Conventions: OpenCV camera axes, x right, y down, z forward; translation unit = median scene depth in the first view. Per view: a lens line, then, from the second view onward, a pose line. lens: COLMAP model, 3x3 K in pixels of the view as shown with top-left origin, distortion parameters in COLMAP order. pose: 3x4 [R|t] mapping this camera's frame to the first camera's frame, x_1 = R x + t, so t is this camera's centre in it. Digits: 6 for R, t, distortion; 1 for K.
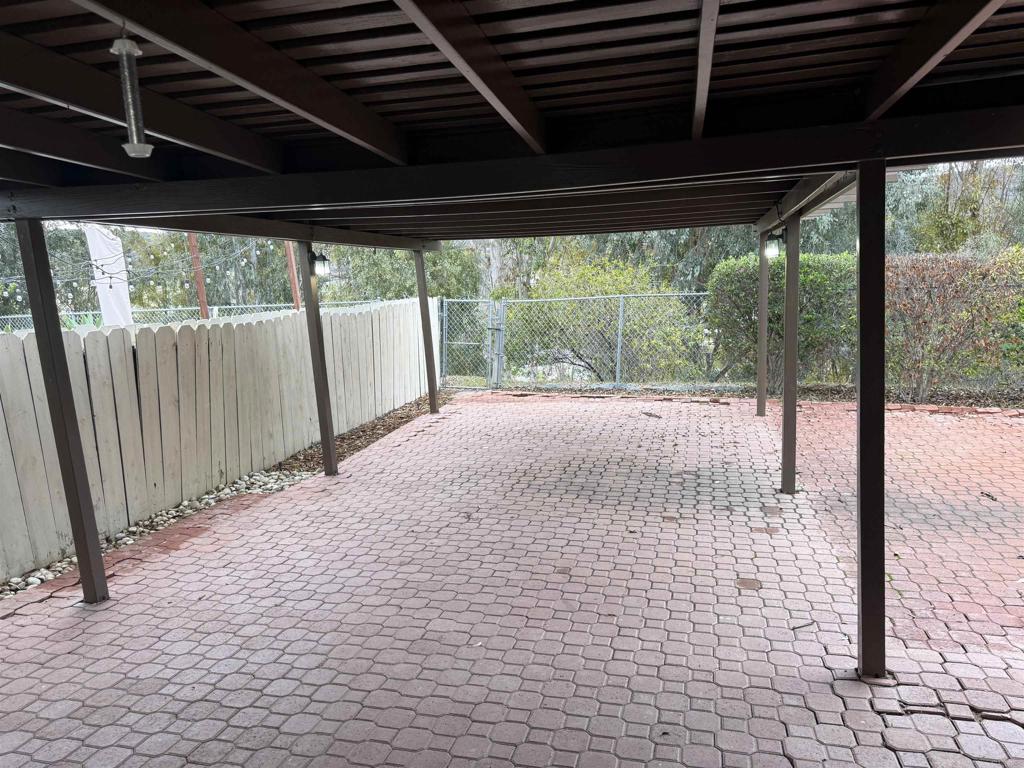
lens RADIAL K [[720.7, 0, 512.0], [0, 720.7, 383.2], [0, 0, 1]] dist [0.035426, -0.017755]
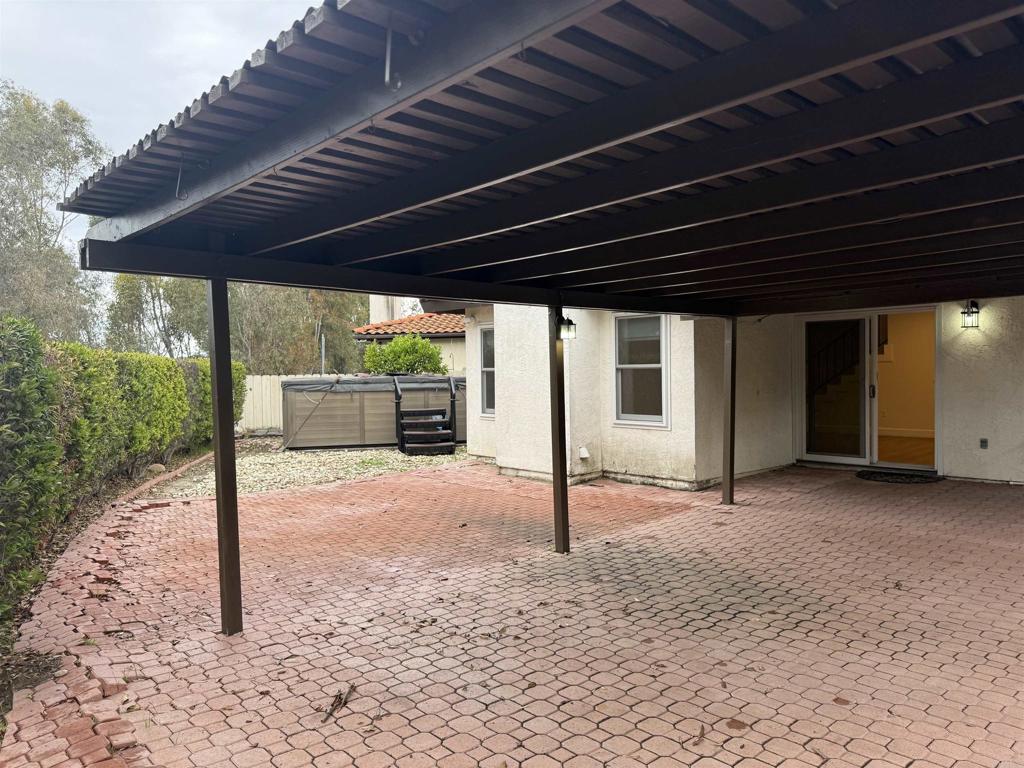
lens RADIAL K [[720.7, 0, 511.6], [0, 720.7, 385.4], [0, 0, 1]] dist [0.035426, -0.017755]
pose [[-0.841400, 0.036470, 0.539180, -0.143255], [0.121920, 0.984808, 0.123647, -0.230560], [-0.526480, 0.169773, -0.833064, 1.829990]]
